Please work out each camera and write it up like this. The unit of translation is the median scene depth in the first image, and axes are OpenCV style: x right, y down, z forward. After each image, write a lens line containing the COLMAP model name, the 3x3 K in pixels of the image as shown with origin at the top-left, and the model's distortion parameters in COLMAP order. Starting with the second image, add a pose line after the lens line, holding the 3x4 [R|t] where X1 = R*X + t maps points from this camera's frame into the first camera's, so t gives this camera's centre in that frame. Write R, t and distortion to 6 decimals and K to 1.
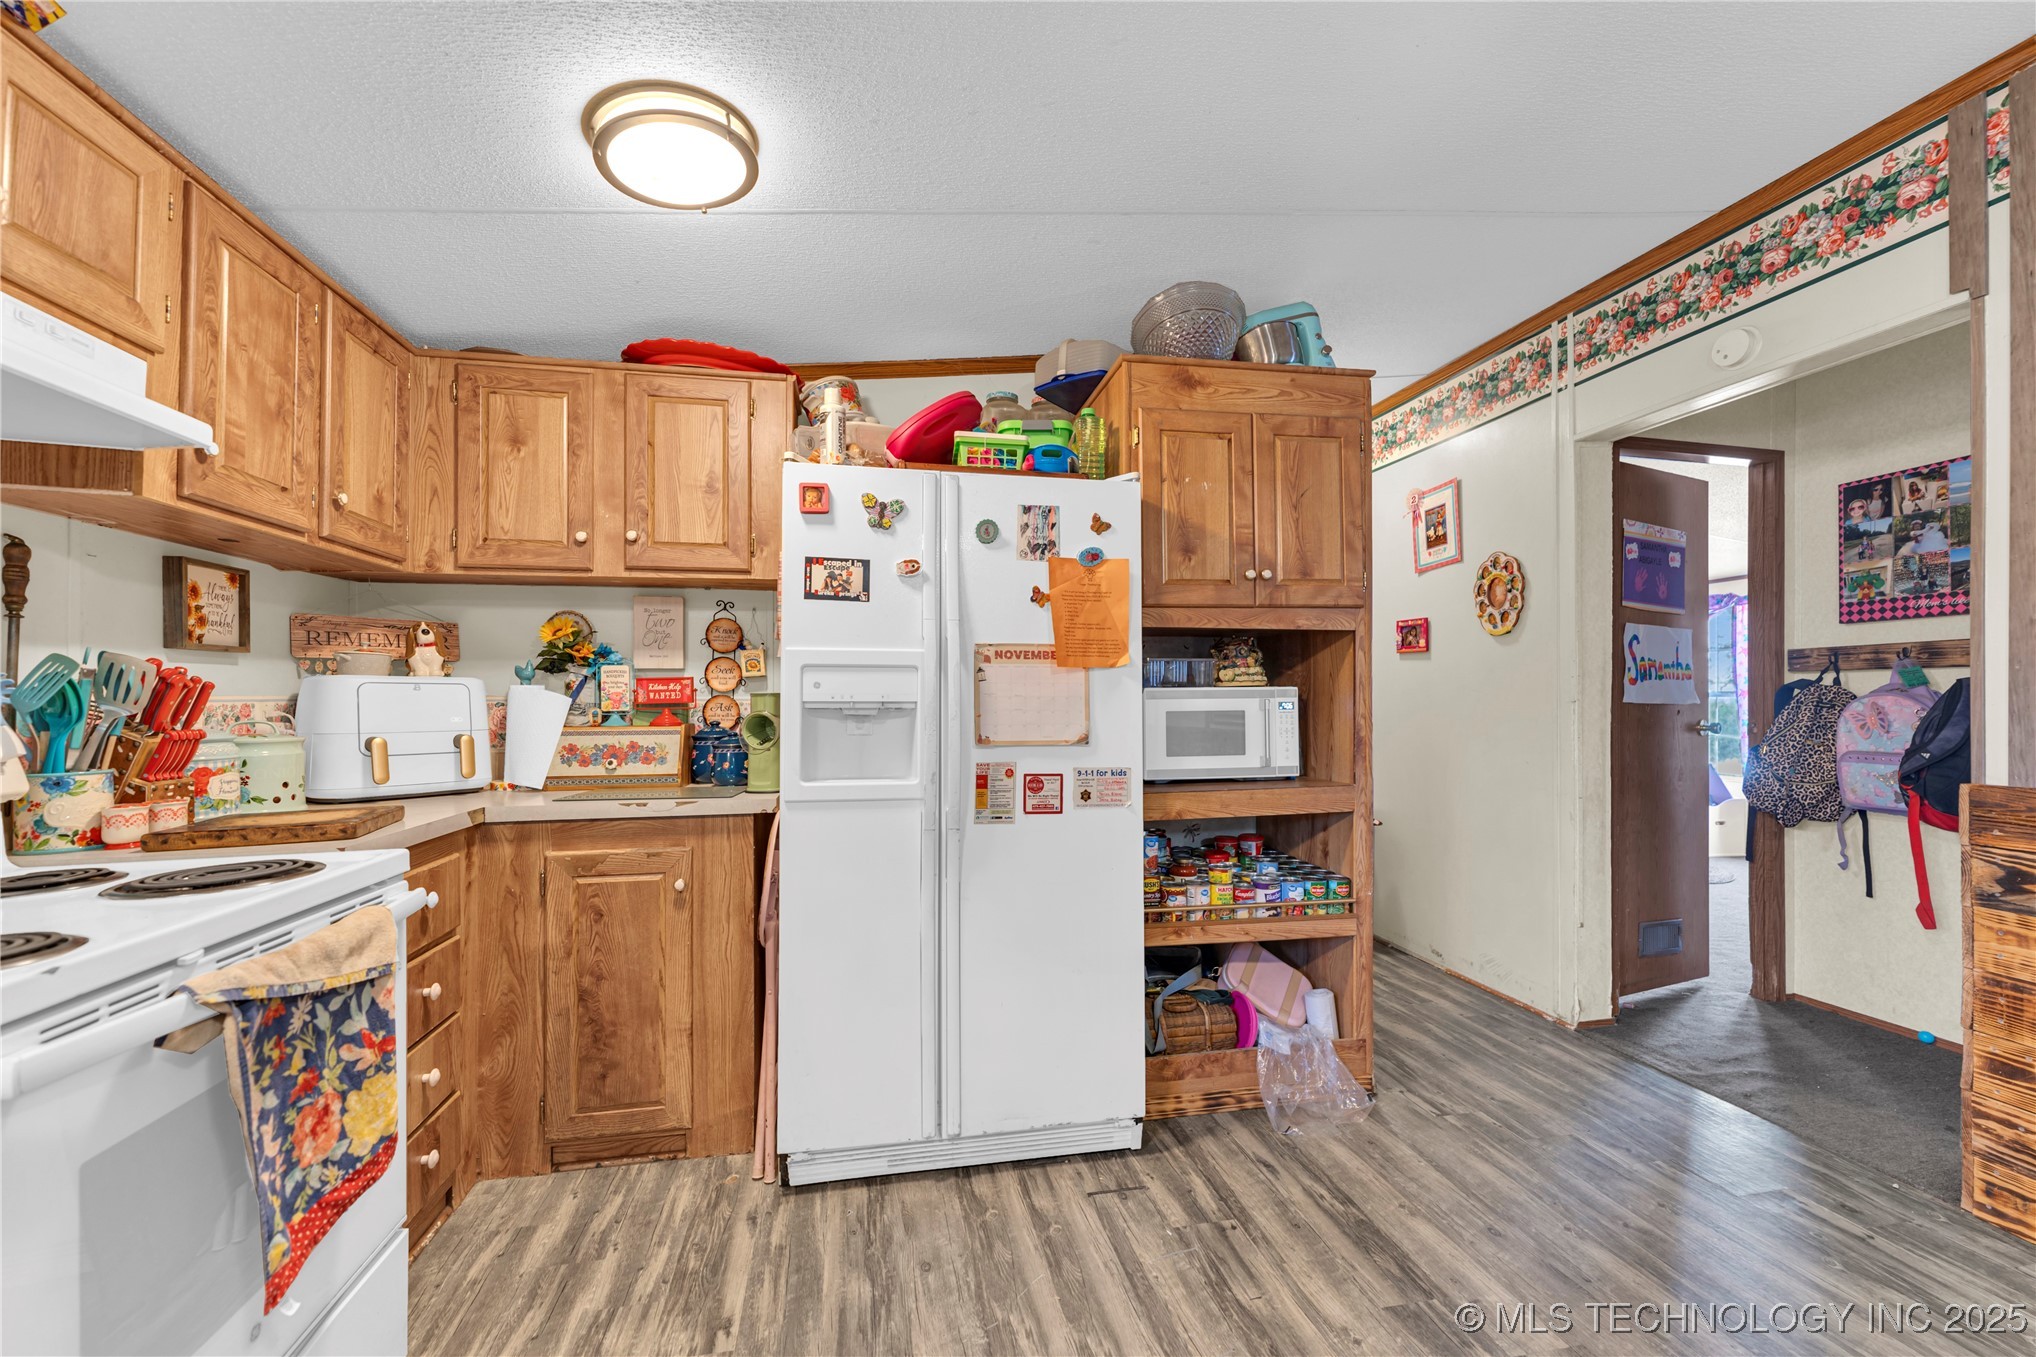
lens RADIAL K [[820.3, 0, 1000.0], [0, 820.3, 693.0], [0, 0, 1]] dist [0.002951, 0.000880]
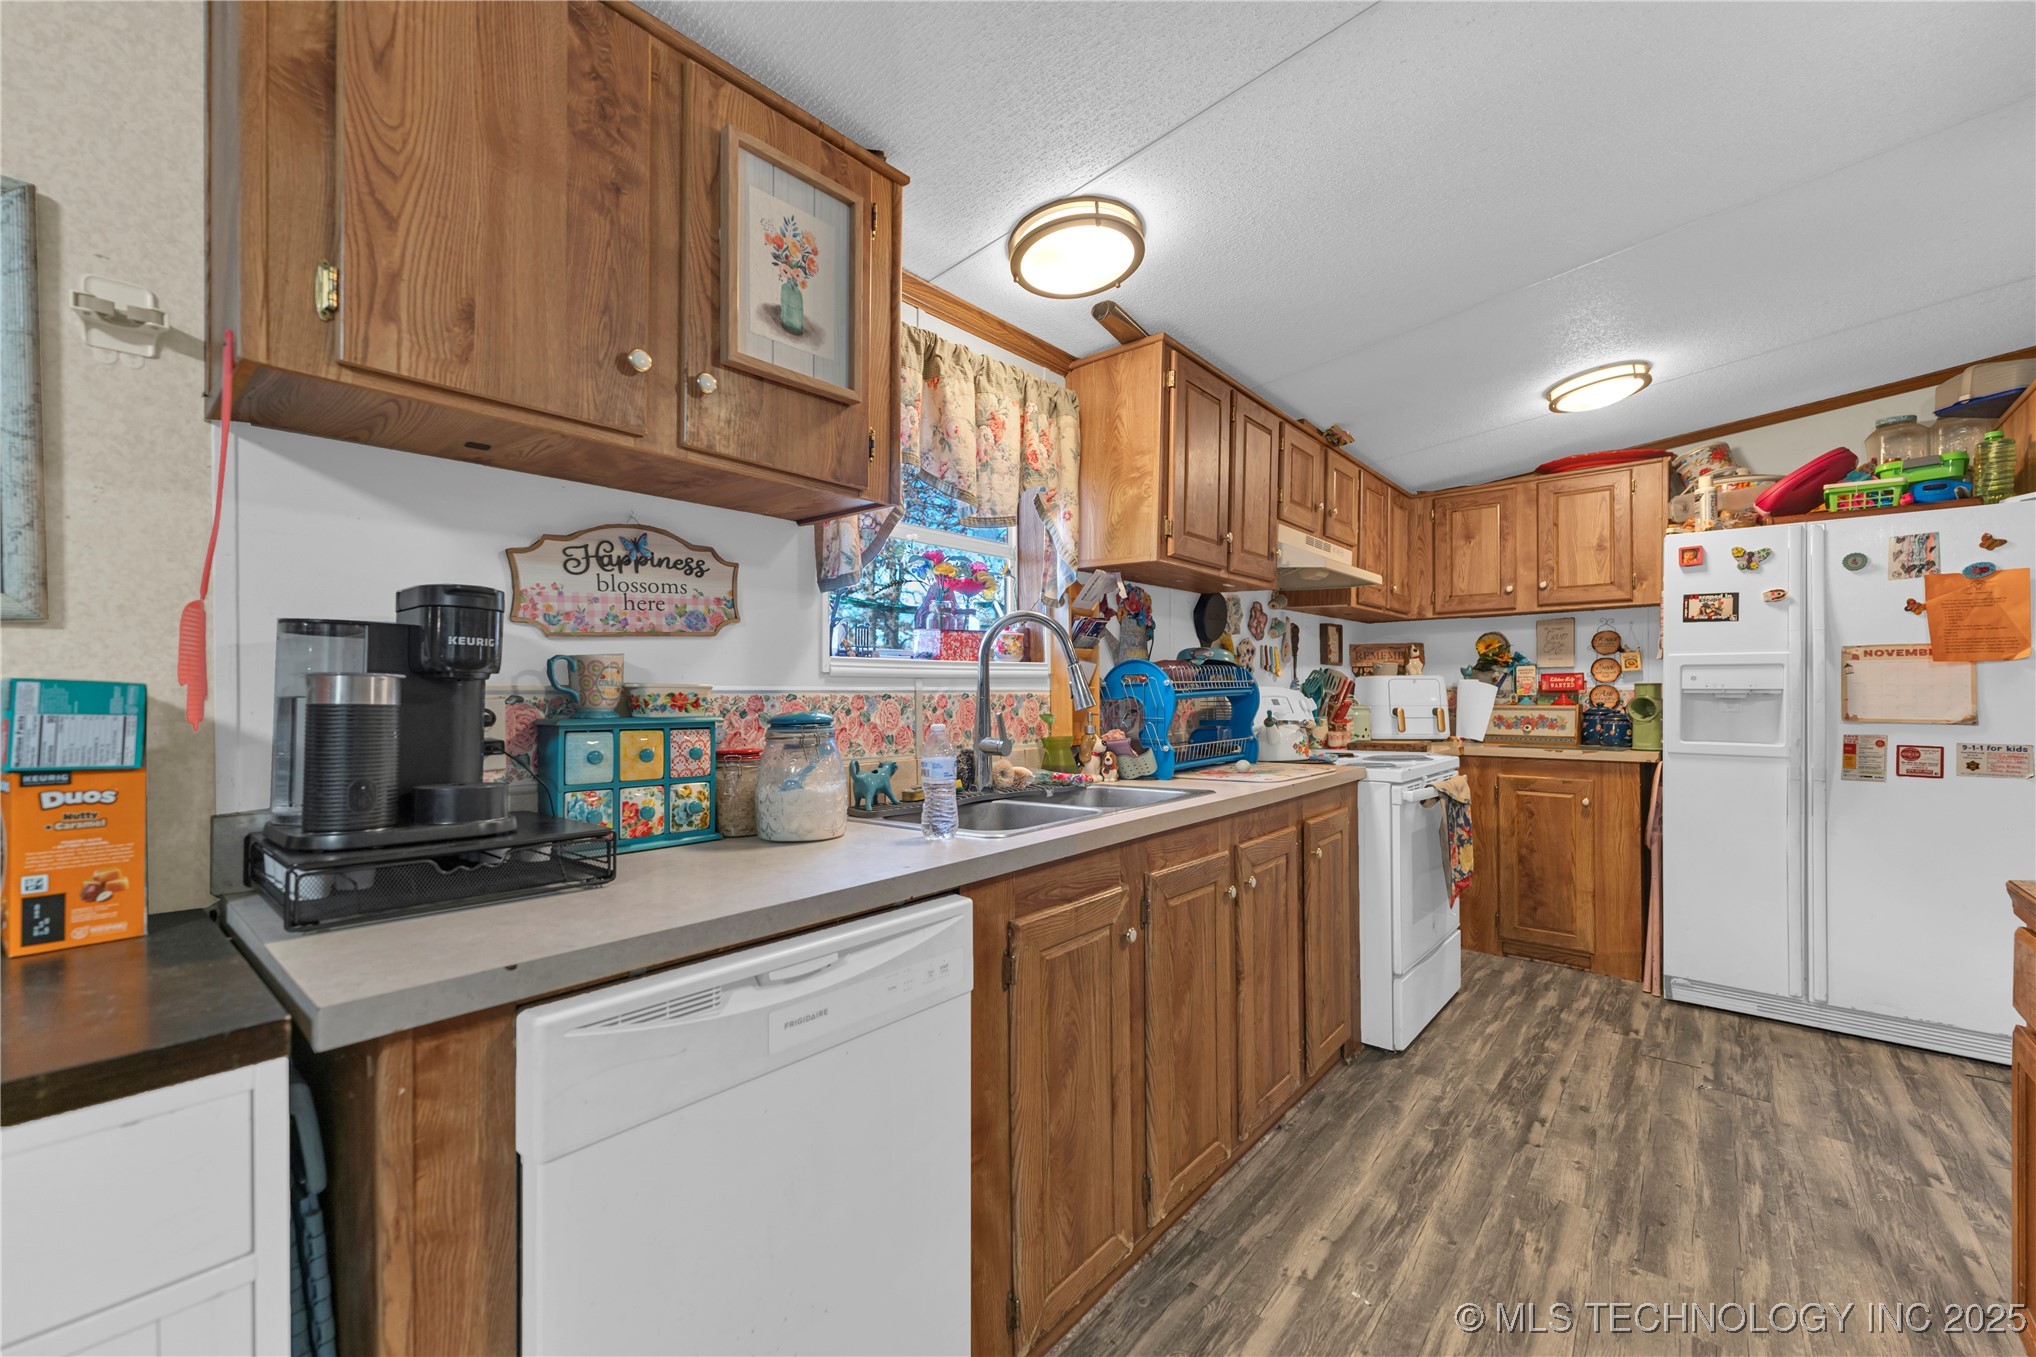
lens RADIAL K [[820.3, 0, 1021.0], [0, 820.3, 688.7], [0, 0, 1]] dist [0.002951, 0.000880]
pose [[0.633105, -0.000560, -0.774066, 0.157339], [0.006697, 0.999966, 0.004754, -0.005364], [0.774037, -0.008194, 0.633087, -0.874027]]
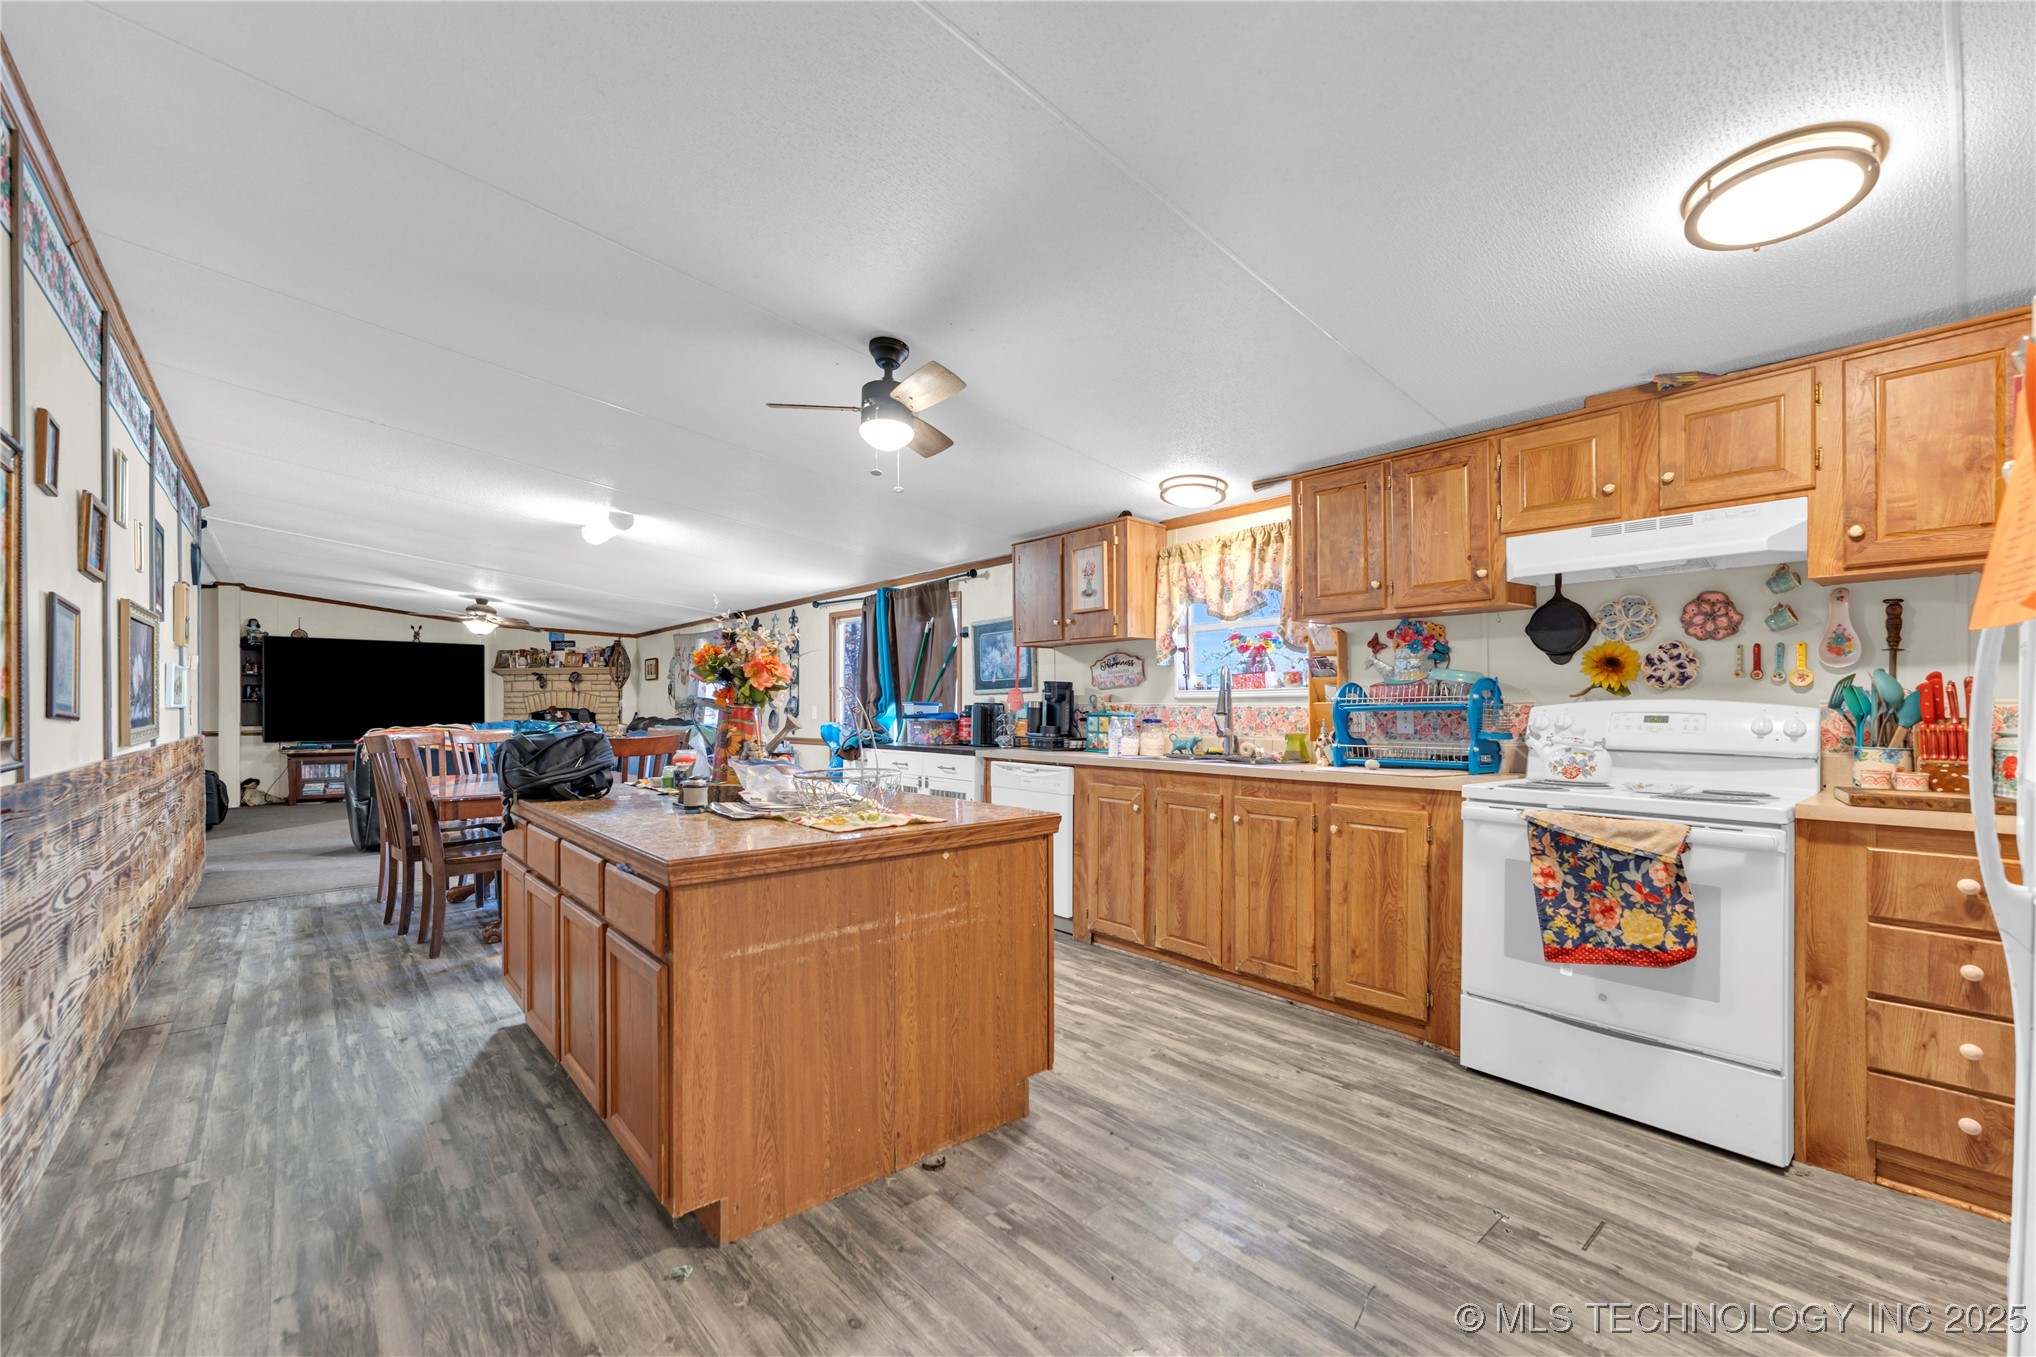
lens RADIAL K [[820.3, 0, 1000.5], [0, 820.3, 712.6], [0, 0, 1]] dist [0.002951, 0.000880]
pose [[-0.868910, 0.007172, -0.494919, 0.774955], [0.006701, 0.999974, 0.002728, 0.009903], [0.494925, -0.000946, -0.868935, 1.073838]]
